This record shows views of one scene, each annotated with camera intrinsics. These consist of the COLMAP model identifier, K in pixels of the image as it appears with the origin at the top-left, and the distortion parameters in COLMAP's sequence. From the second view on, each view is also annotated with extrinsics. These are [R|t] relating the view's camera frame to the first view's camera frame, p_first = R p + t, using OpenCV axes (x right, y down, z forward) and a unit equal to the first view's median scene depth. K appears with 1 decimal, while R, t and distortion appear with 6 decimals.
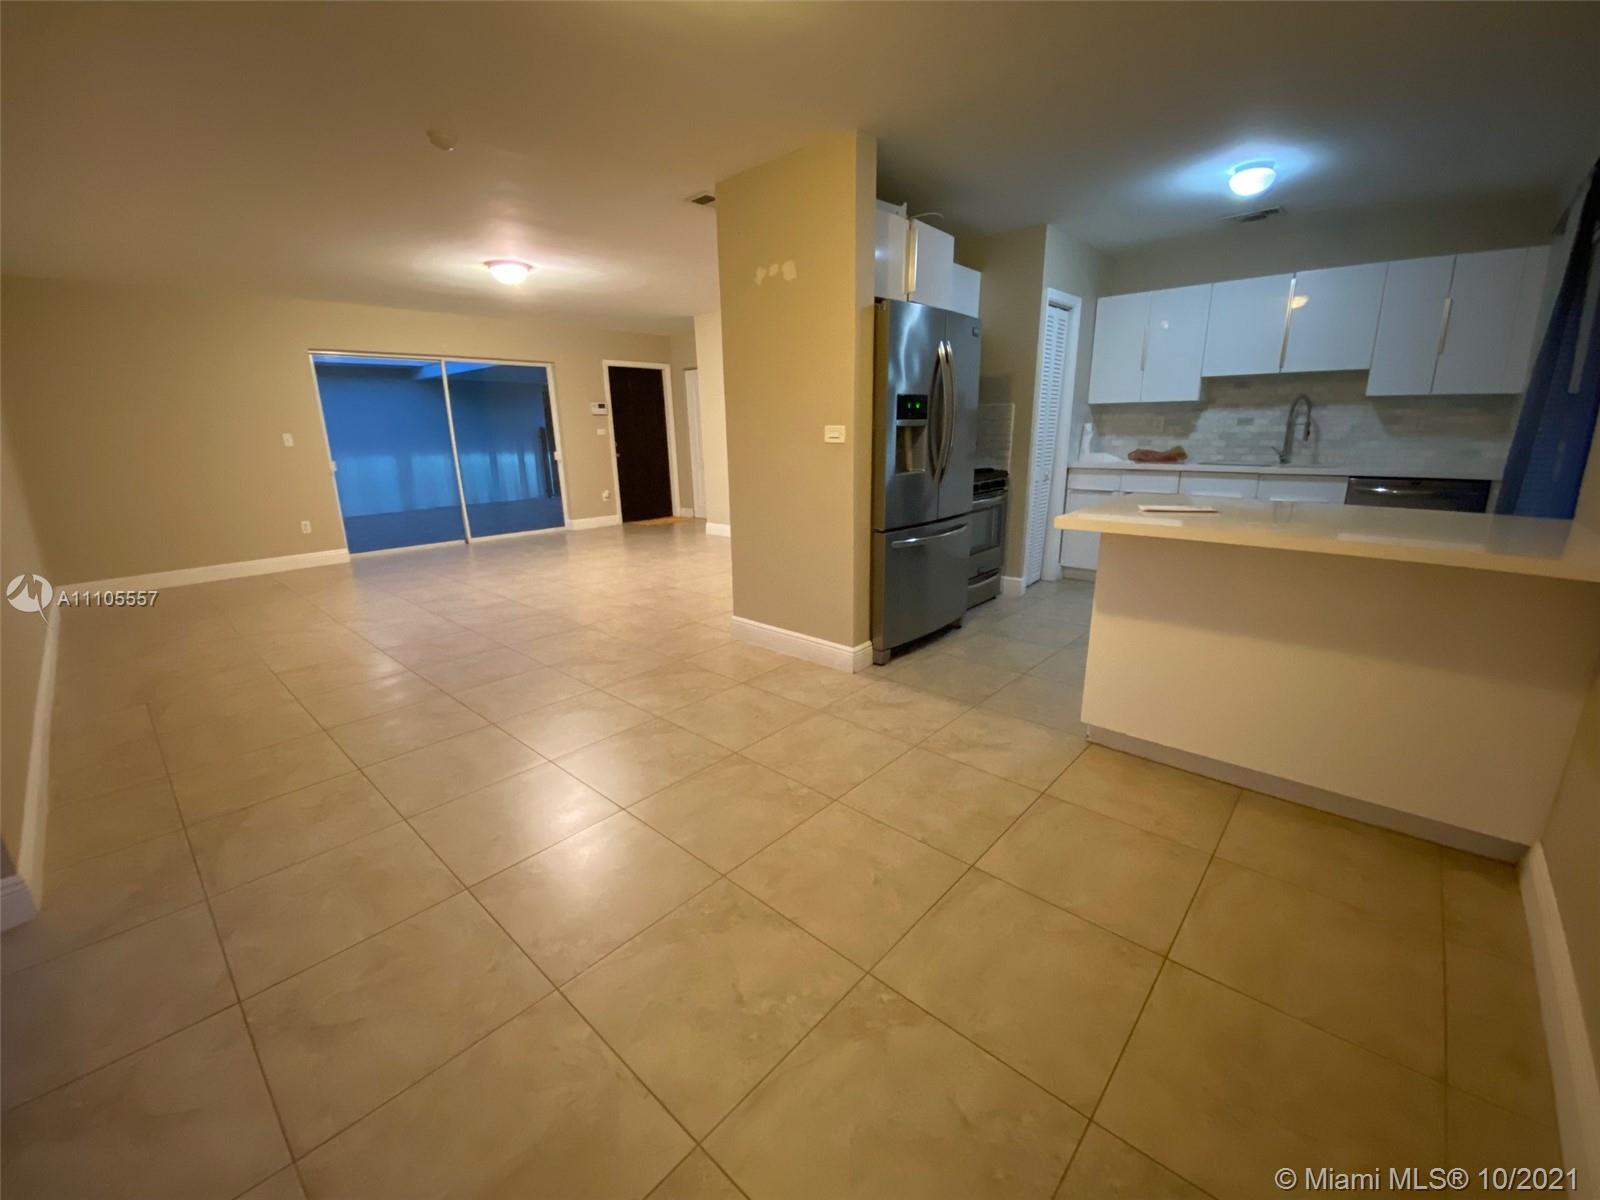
lens RADIAL K [[654.9, 0, 799.3], [0, 654.9, 596.4], [0, 0, 1]] dist [0.025504, -0.023699]
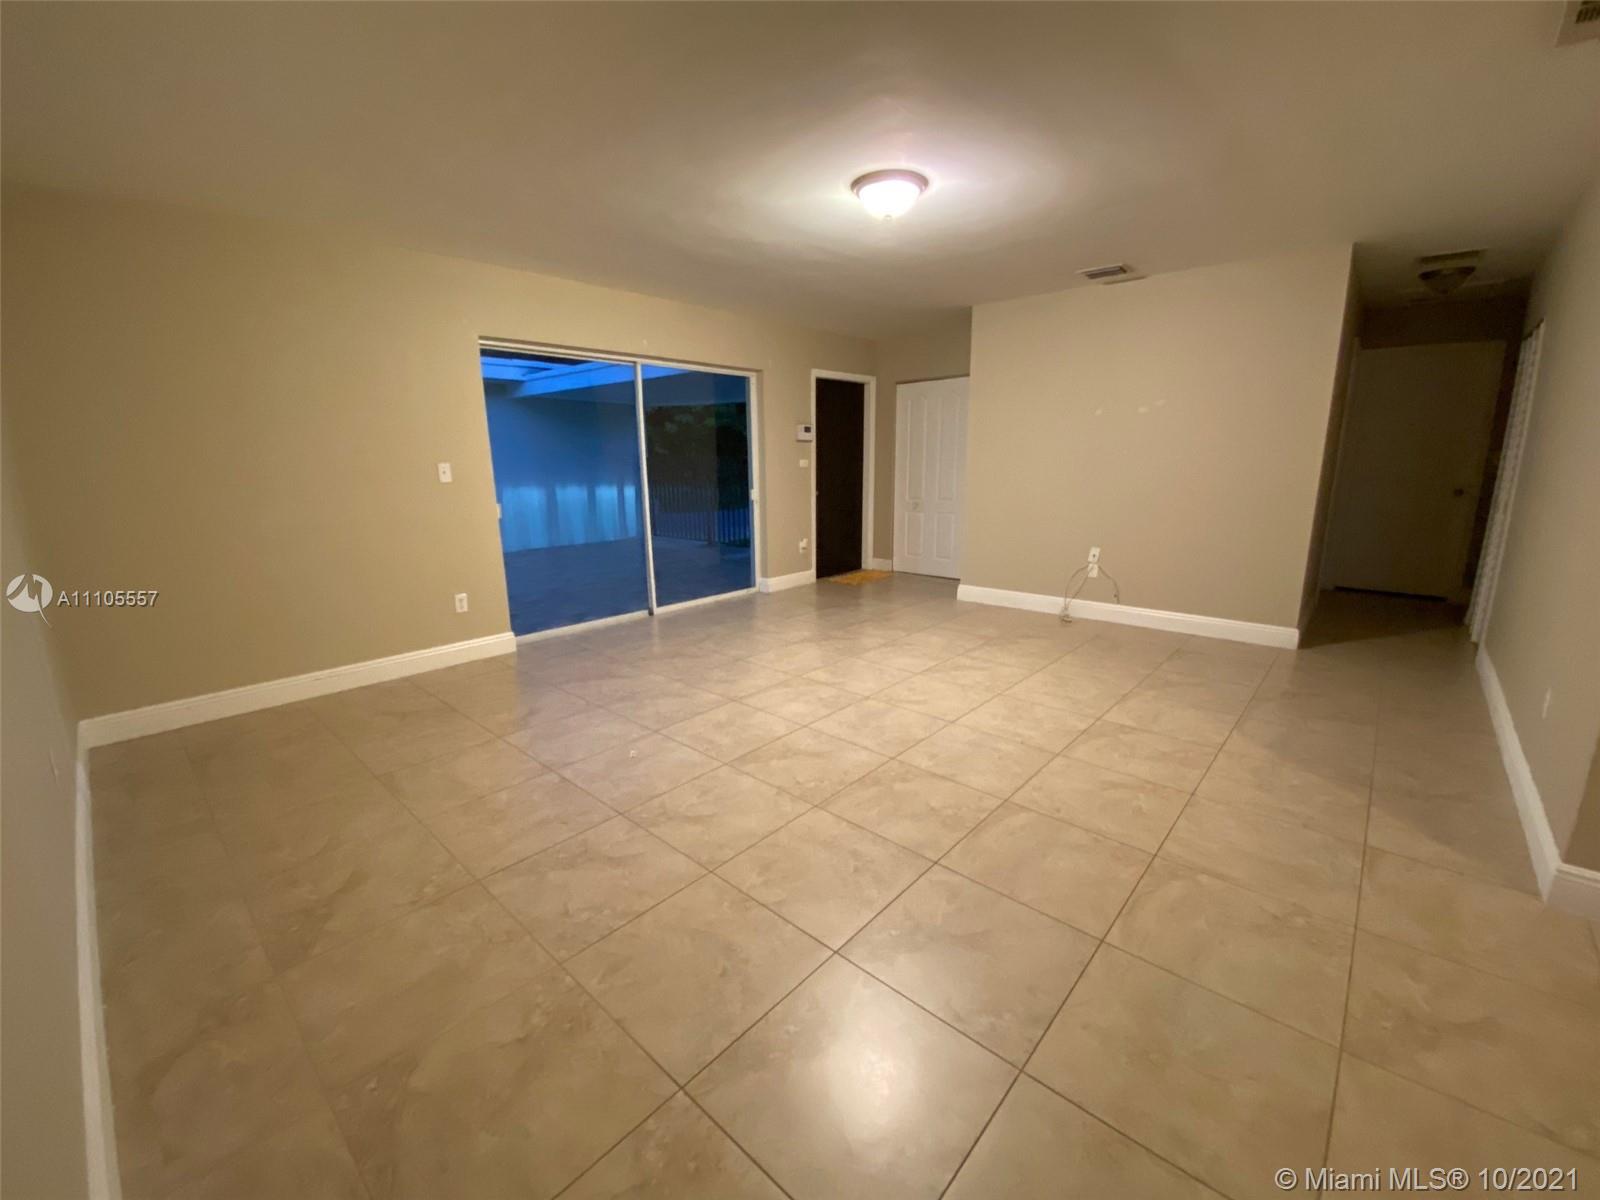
lens RADIAL K [[654.9, 0, 799.3], [0, 654.9, 596.4], [0, 0, 1]] dist [0.025504, -0.023699]
pose [[0.999952, 0.009399, -0.002679, -0.308435], [-0.009504, 0.999046, -0.042623, -0.065004], [0.002276, 0.042647, 0.999088, 0.254013]]
